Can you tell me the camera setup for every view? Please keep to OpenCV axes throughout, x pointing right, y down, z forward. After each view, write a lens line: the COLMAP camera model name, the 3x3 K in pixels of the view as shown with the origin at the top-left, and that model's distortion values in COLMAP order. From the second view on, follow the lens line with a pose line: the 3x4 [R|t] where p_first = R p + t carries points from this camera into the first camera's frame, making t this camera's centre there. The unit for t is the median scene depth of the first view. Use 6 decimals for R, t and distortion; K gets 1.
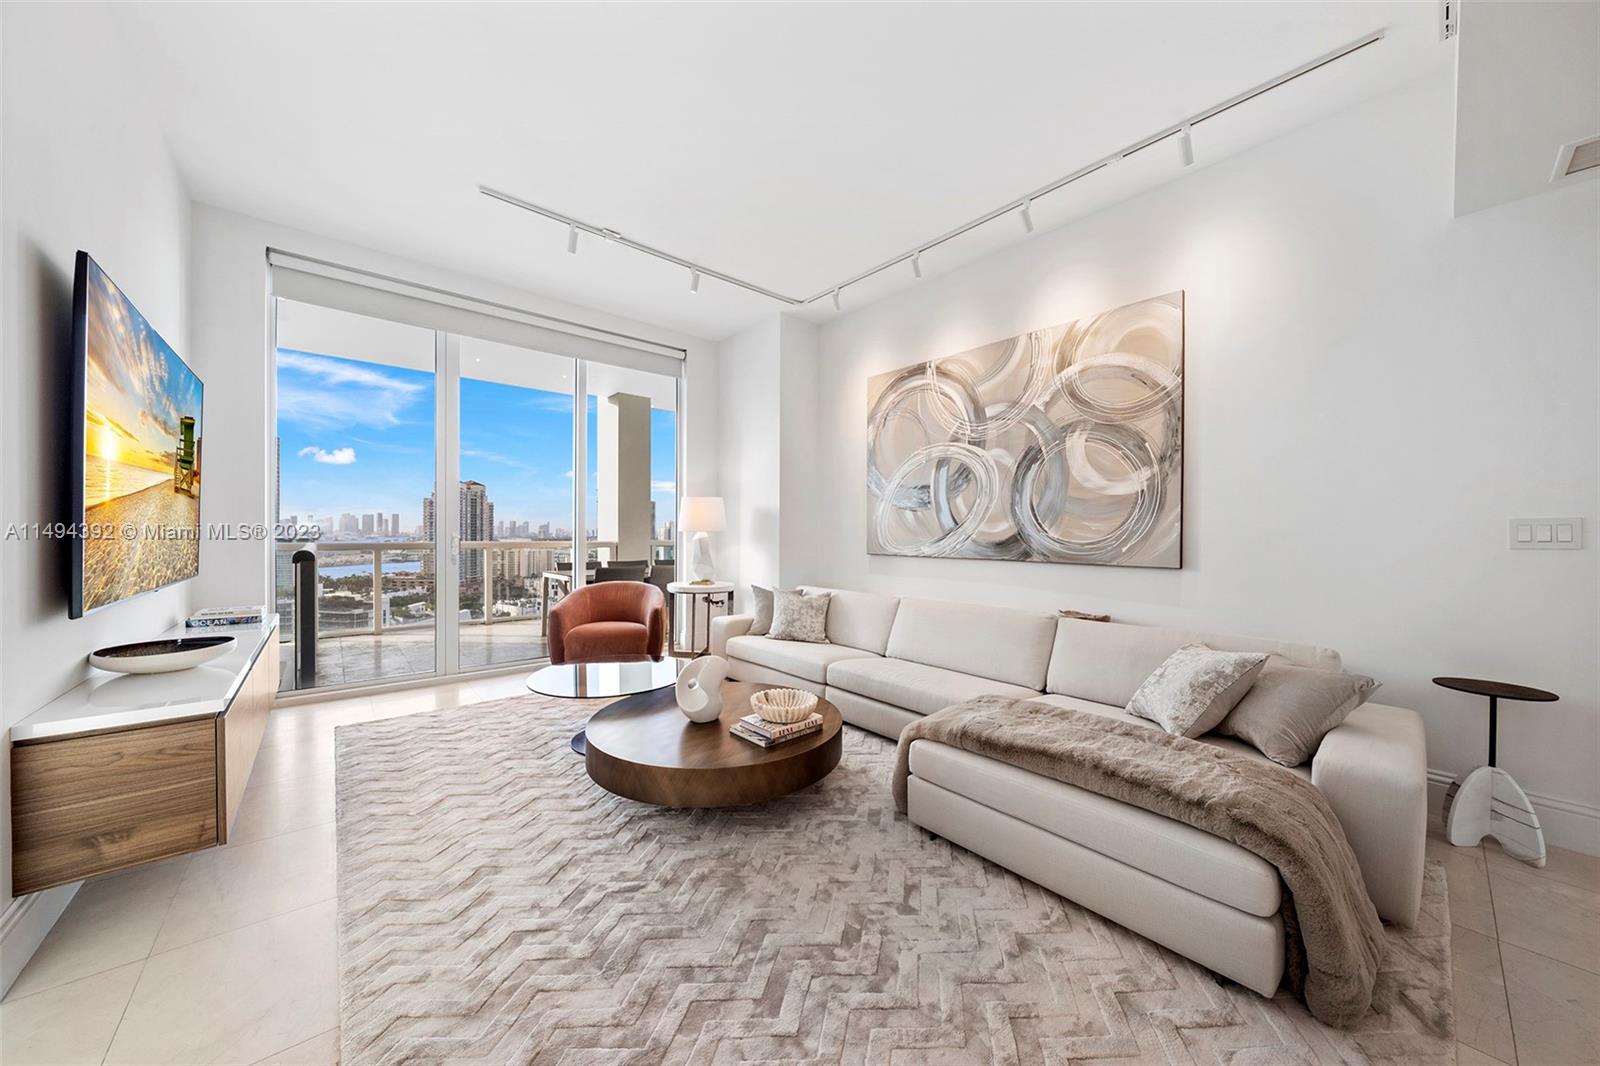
lens RADIAL K [[549.4, 0, 796.2], [0, 549.4, 534.0], [0, 0, 1]] dist [-0.000357, -0.000011]
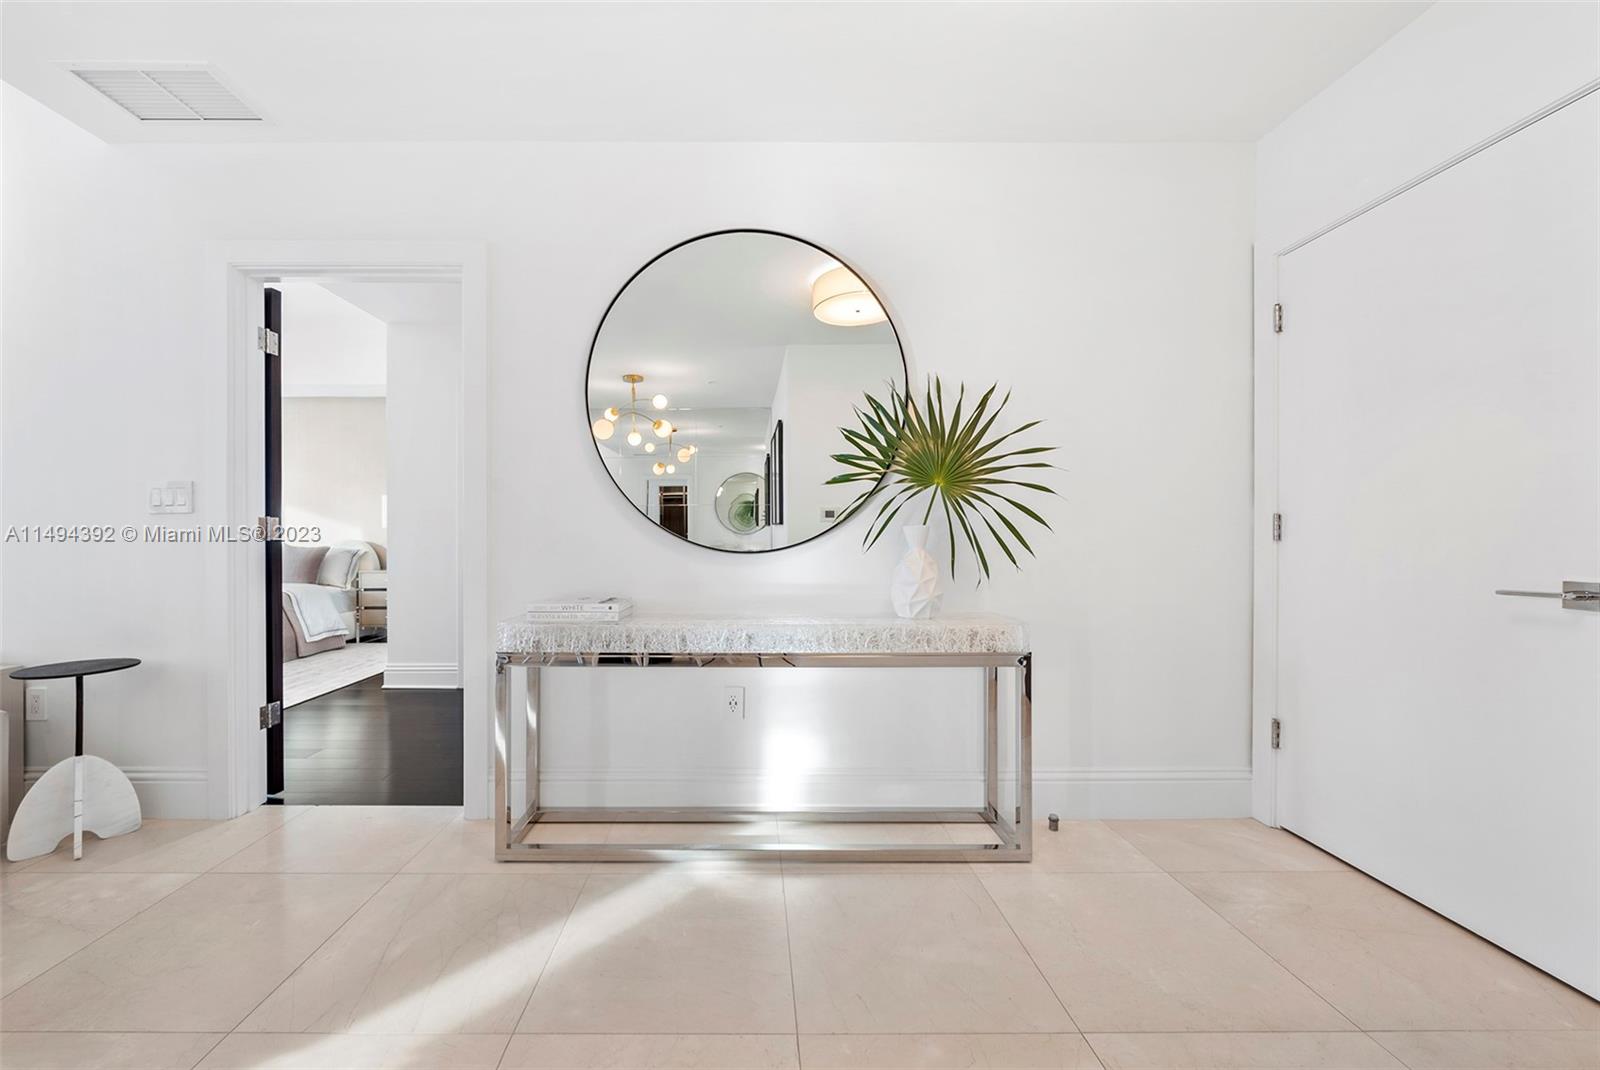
lens RADIAL K [[598.6, 0, 754.5], [0, 598.6, 537.7], [0, 0, 1]] dist [0.000512, 0.000056]
pose [[0.646816, -0.004700, 0.762632, 0.670287], [0.005955, 0.999982, 0.001112, 0.040806], [-0.762623, 0.003822, 0.646832, -0.253964]]
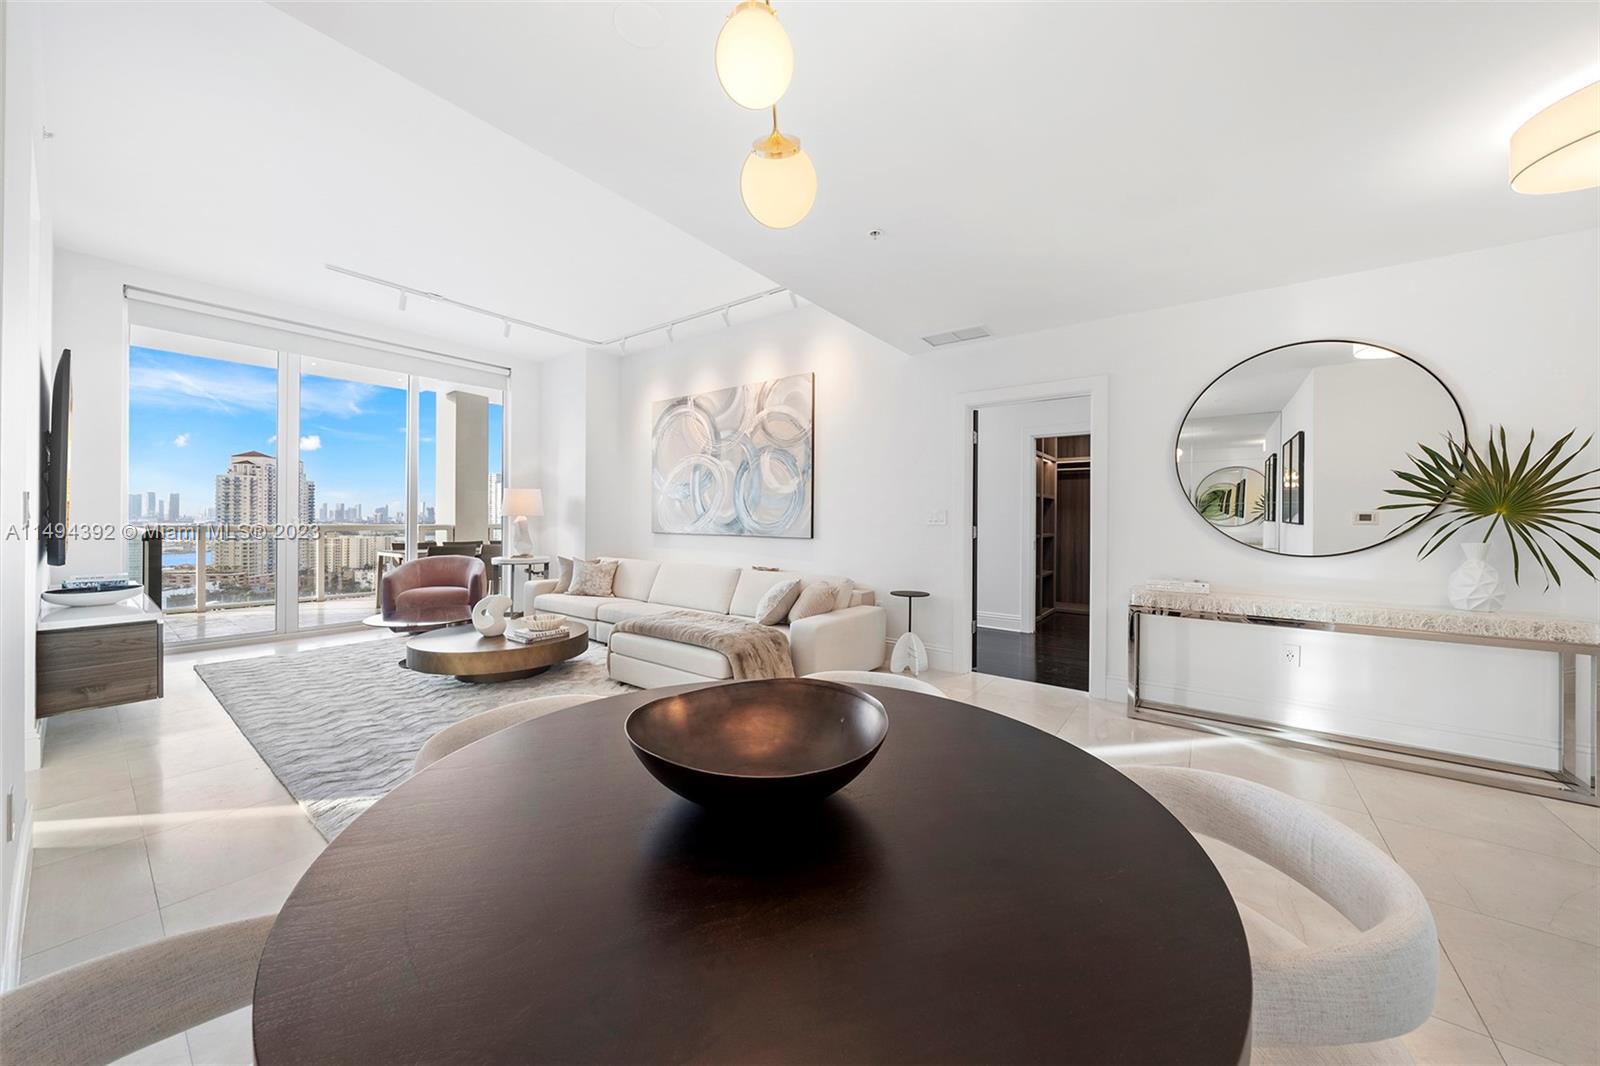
lens RADIAL K [[551.6, 0, 799.7], [0, 551.6, 515.4], [0, 0, 1]] dist [-0.001291, -0.000125]
pose [[0.976093, 0.002171, 0.217343, 0.231116], [-0.000701, 0.999976, -0.006839, 0.003586], [-0.217353, 0.006523, 0.976071, -0.489409]]
